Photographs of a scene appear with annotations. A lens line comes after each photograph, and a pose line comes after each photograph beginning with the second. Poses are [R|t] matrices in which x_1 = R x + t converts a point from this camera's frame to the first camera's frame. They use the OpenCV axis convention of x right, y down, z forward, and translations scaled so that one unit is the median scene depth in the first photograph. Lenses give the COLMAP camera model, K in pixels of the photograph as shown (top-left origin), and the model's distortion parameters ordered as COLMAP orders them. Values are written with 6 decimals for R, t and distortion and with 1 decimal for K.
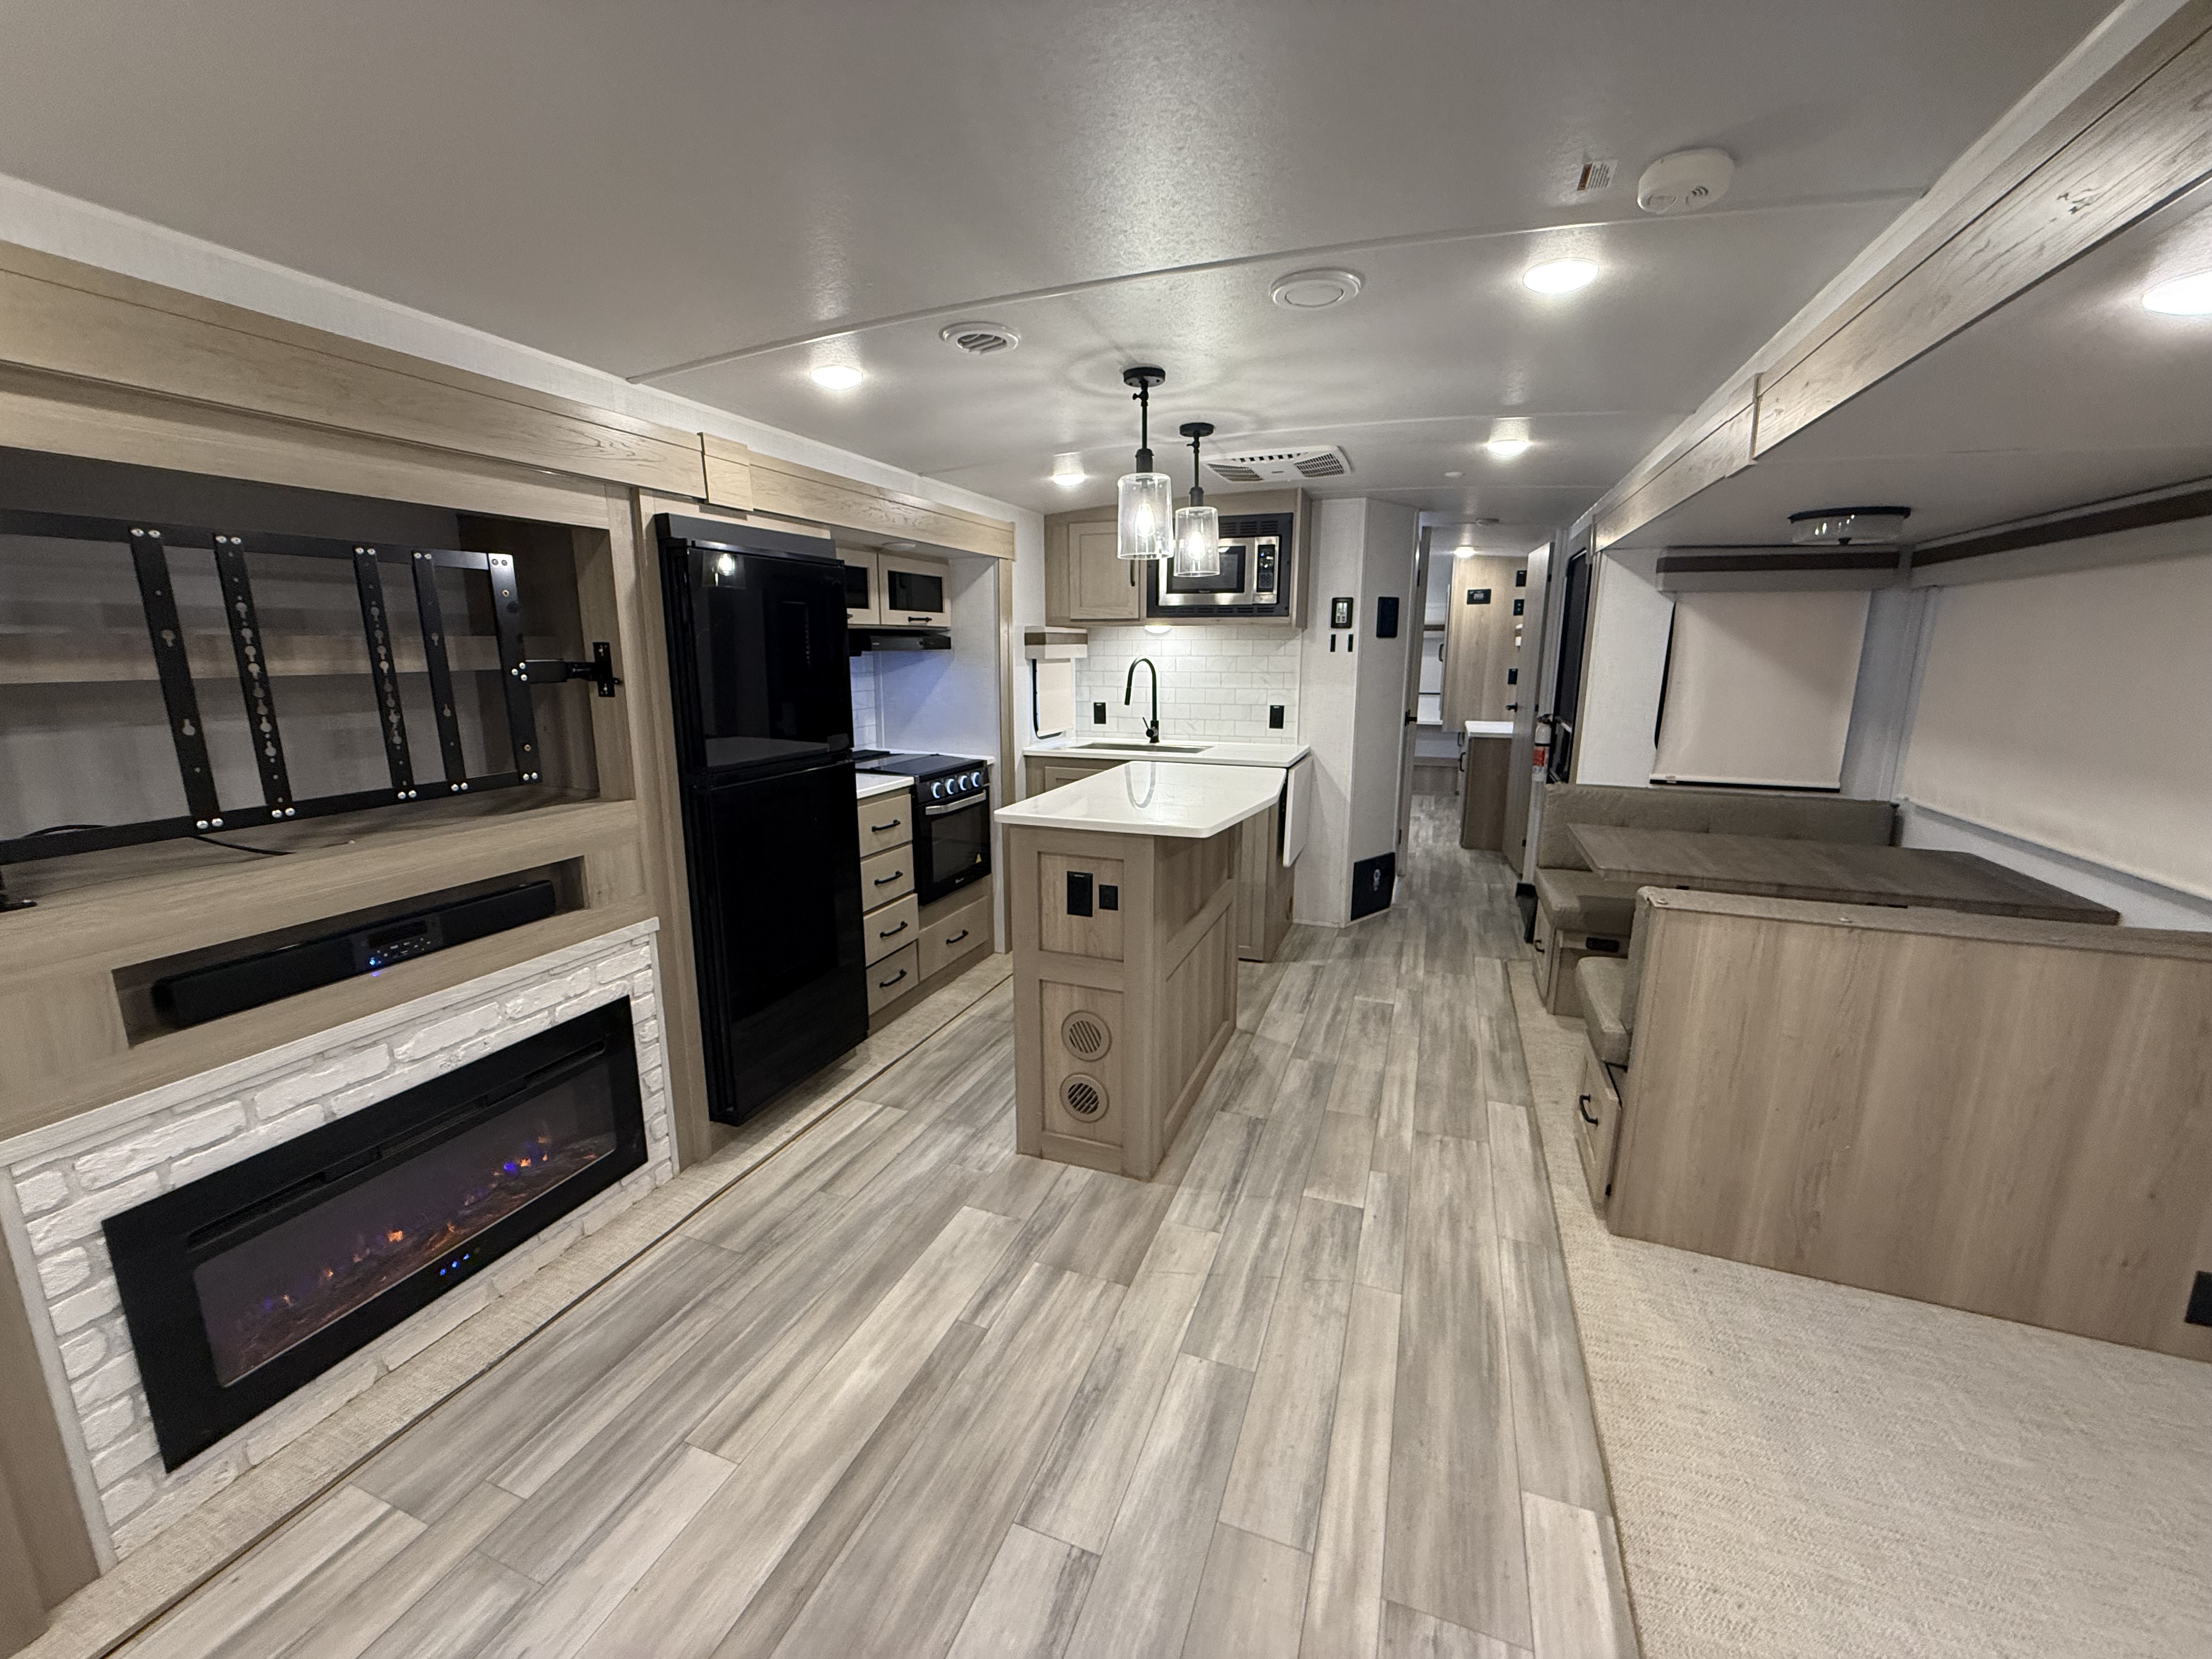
lens RADIAL K [[885.0, 0, 1099.1], [0, 885.0, 820.6], [0, 0, 1]] dist [-0.000774, 0.000706]
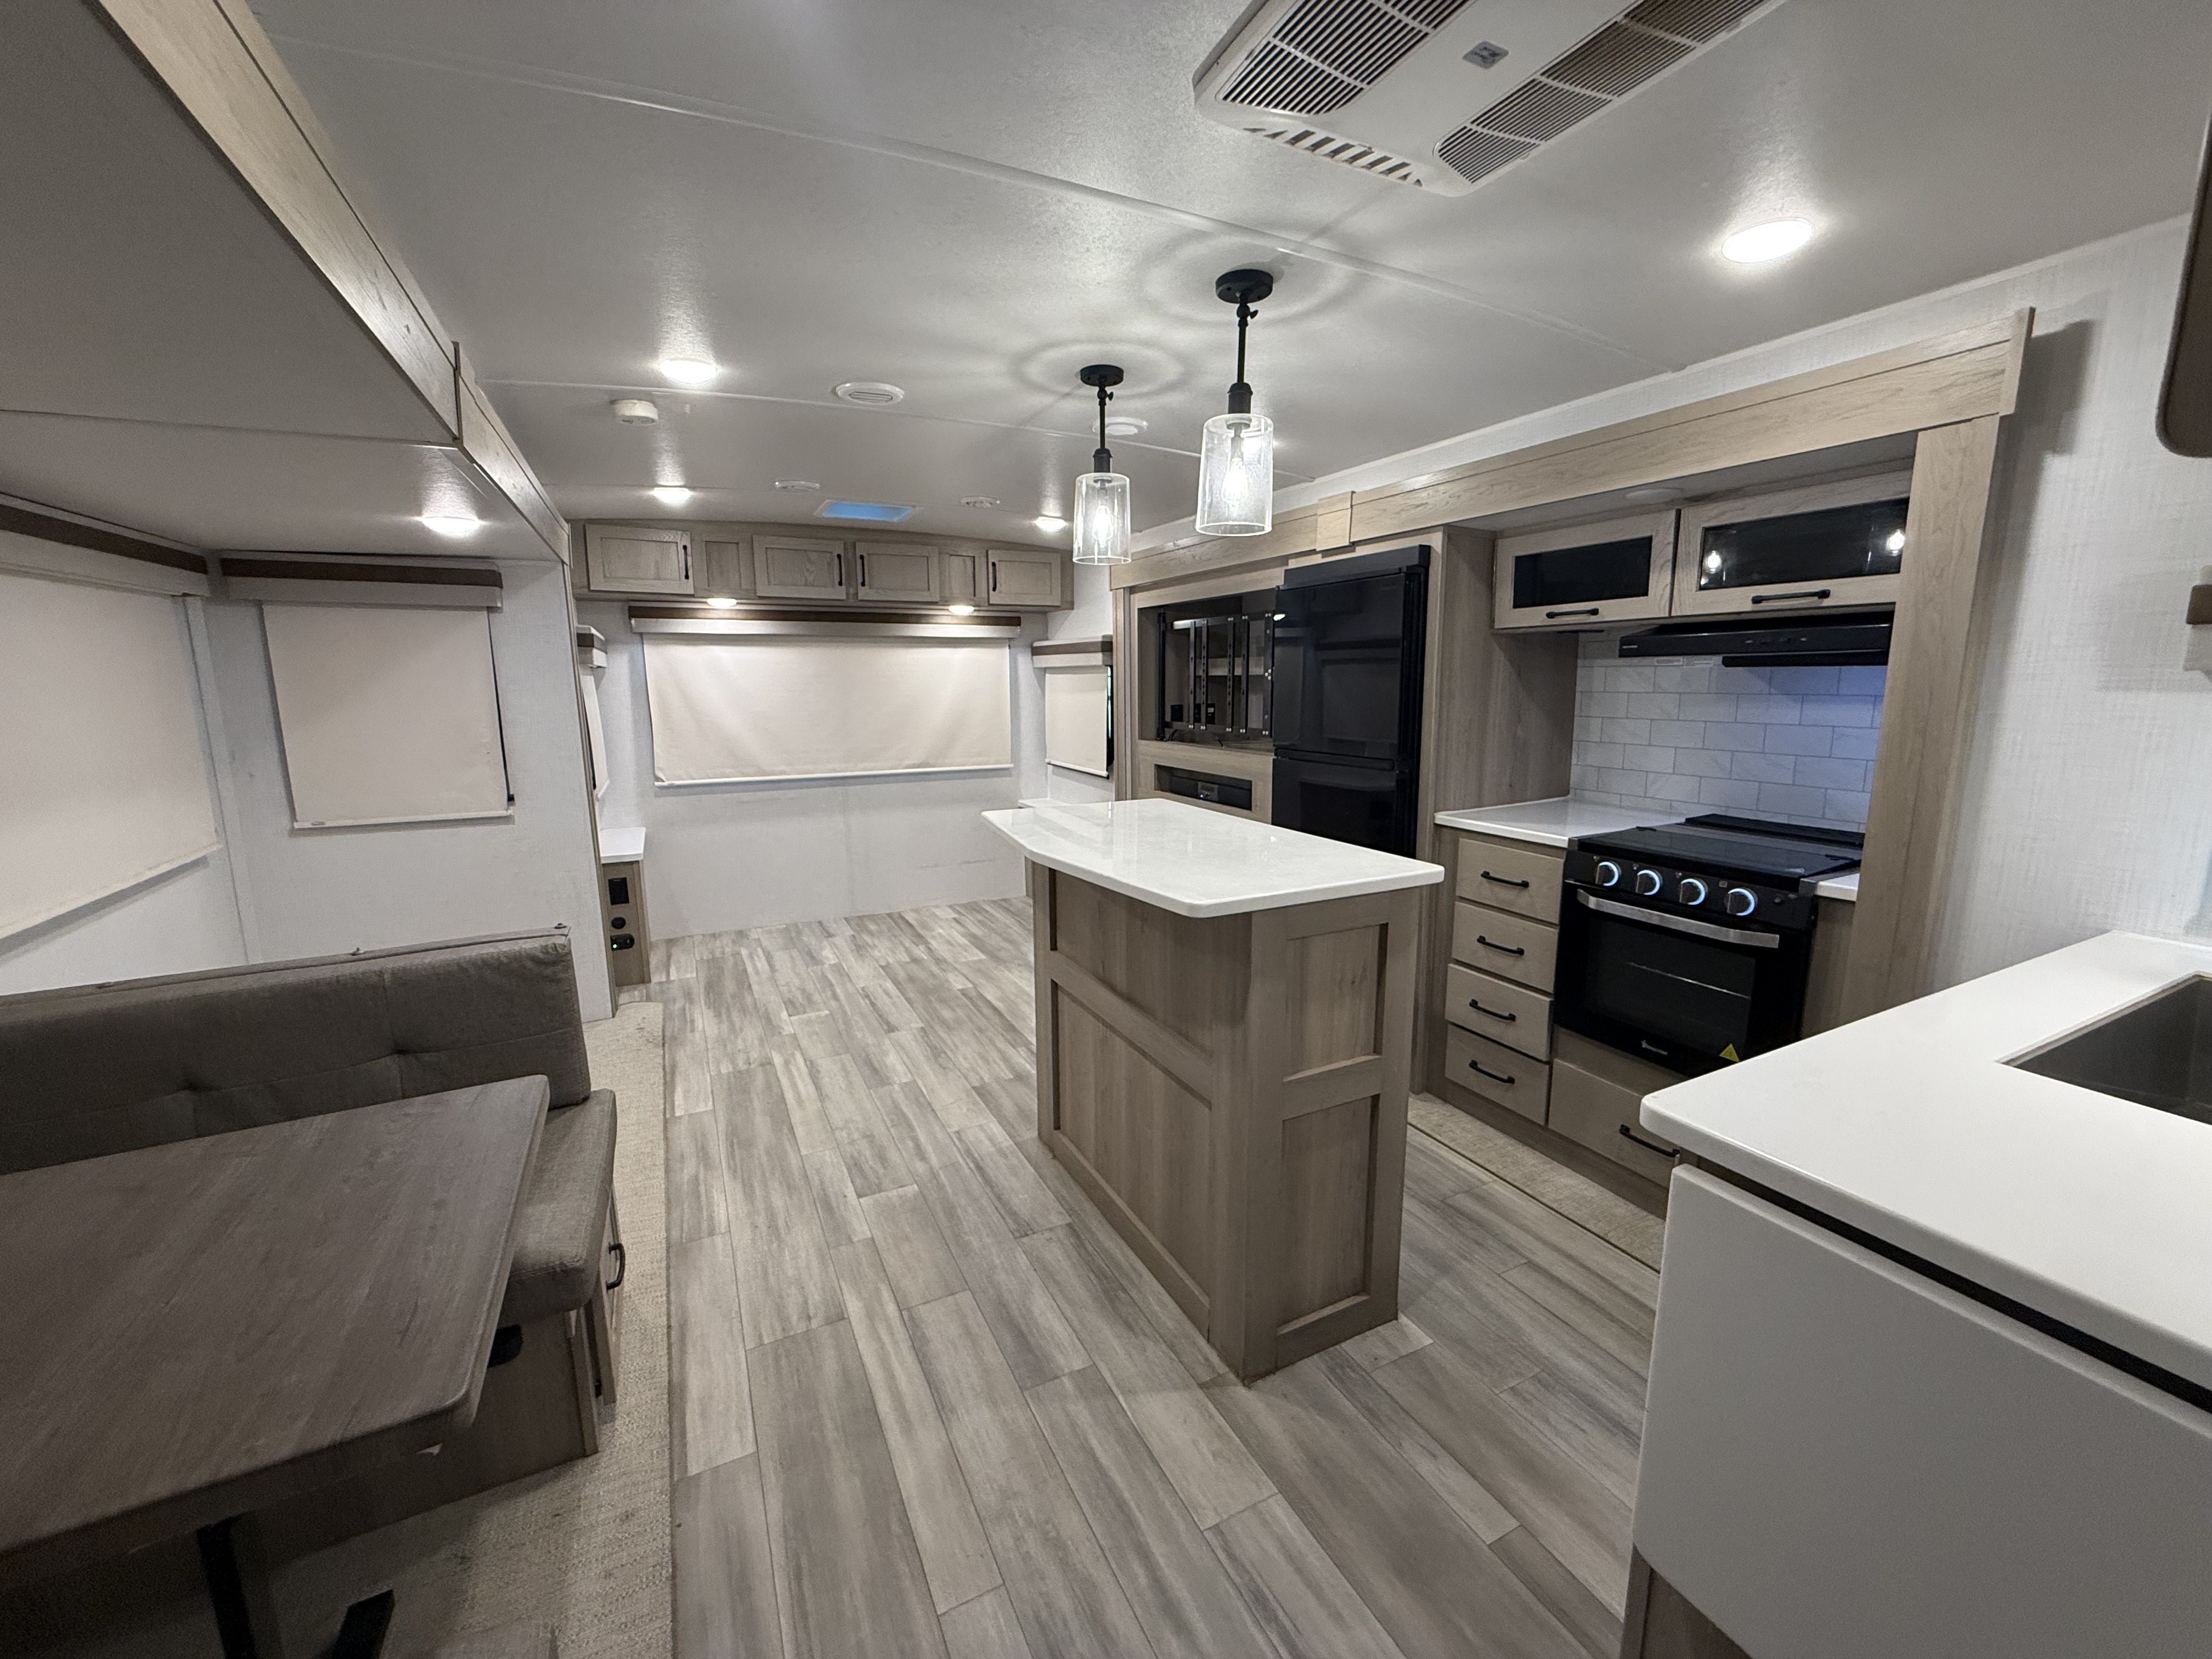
lens RADIAL K [[885.0, 0, 1108.5], [0, 885.0, 825.0], [0, 0, 1]] dist [-0.000774, 0.000706]
pose [[-0.673753, 0.129601, -0.727503, 0.808437], [-0.133756, 0.946849, 0.292551, -0.320813], [0.726750, 0.294415, -0.620608, 1.747501]]
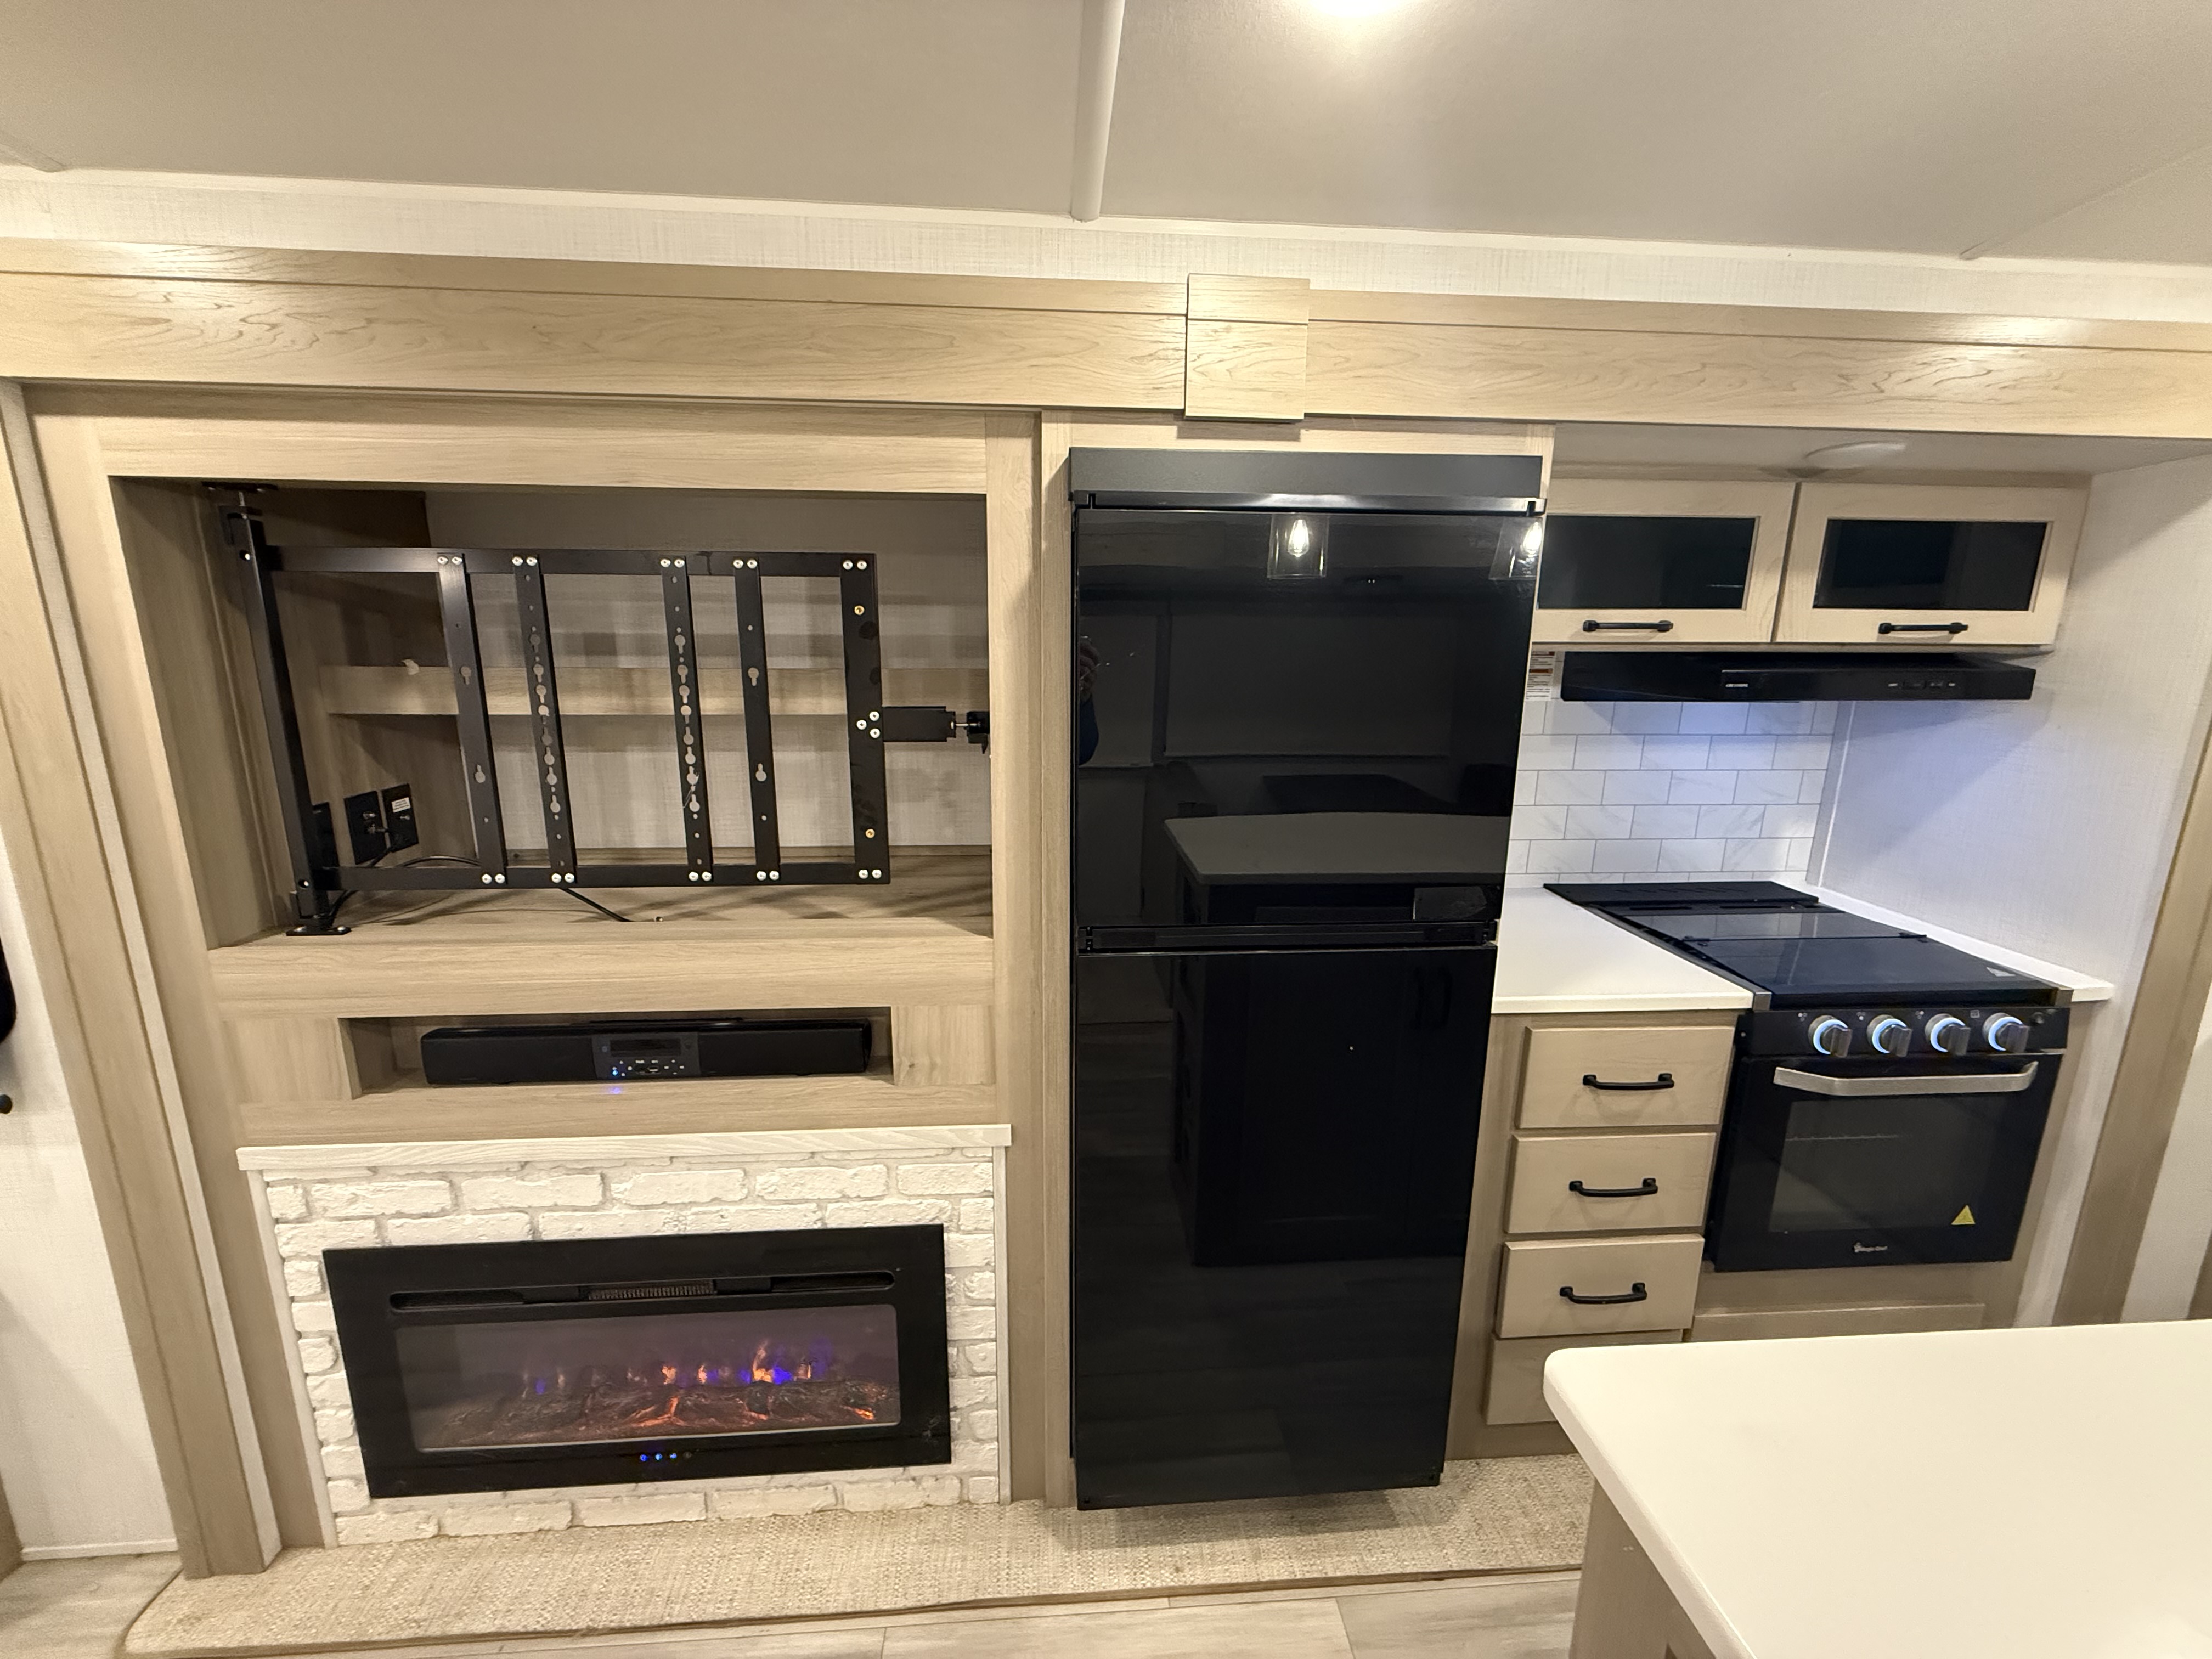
lens RADIAL K [[885.0, 0, 1108.2], [0, 885.0, 831.6], [0, 0, 1]] dist [-0.000774, 0.000706]
pose [[0.425145, 0.185540, -0.885904, 0.039517], [-0.183310, 0.976132, 0.116466, -0.179071], [0.886368, 0.112880, 0.449009, 0.773172]]
